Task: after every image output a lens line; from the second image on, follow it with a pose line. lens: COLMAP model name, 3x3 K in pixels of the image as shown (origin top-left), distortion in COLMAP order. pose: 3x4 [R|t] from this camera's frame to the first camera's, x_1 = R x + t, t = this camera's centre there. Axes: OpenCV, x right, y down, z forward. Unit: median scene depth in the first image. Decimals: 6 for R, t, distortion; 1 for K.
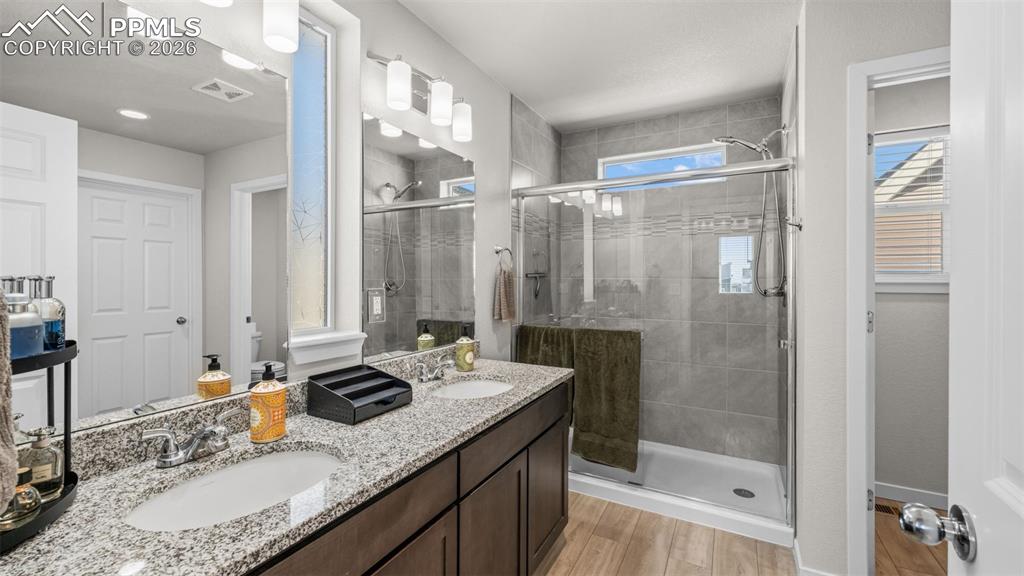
lens RADIAL K [[416.3, 0, 497.4], [0, 416.3, 283.6], [0, 0, 1]] dist [0.001848, -0.000650]
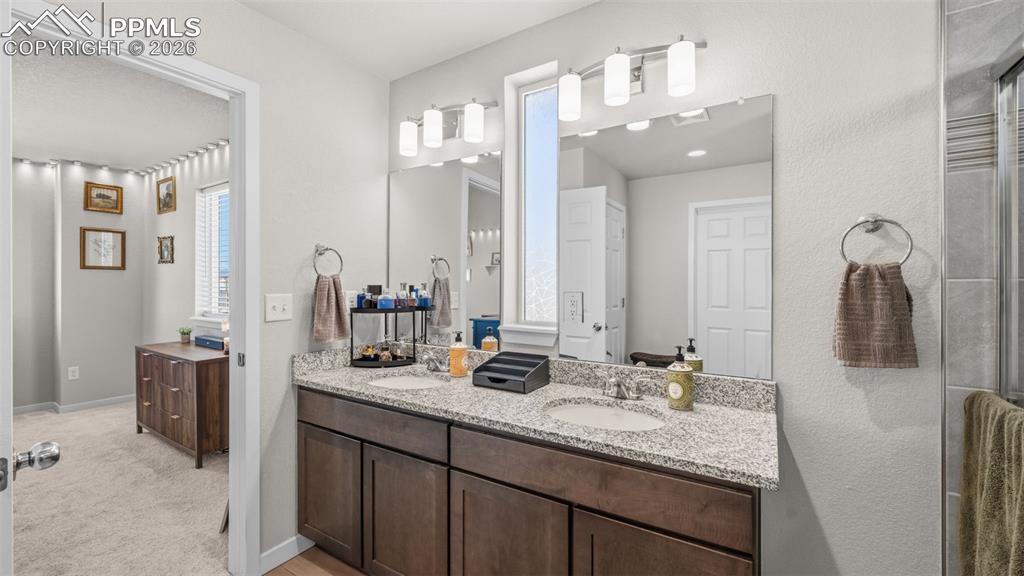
lens RADIAL K [[416.3, 0, 505.8], [0, 416.3, 282.9], [0, 0, 1]] dist [0.001848, -0.000650]
pose [[-0.051673, -0.001742, -0.998663, 1.068352], [-0.006022, 0.999981, -0.001433, -0.010213], [0.998646, 0.005940, -0.051682, 1.180428]]
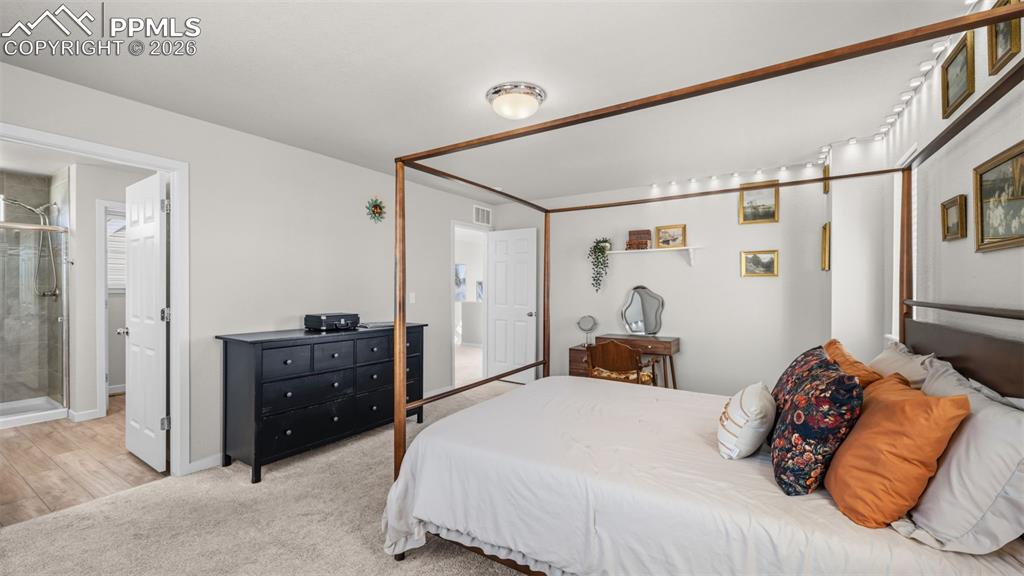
lens RADIAL K [[416.3, 0, 504.3], [0, 416.3, 284.2], [0, 0, 1]] dist [0.001848, -0.000650]
pose [[0.059784, -0.003847, 0.998204, -1.081843], [0.005417, 0.999979, 0.003529, -0.019313], [-0.998197, 0.005196, 0.059804, -1.137372]]
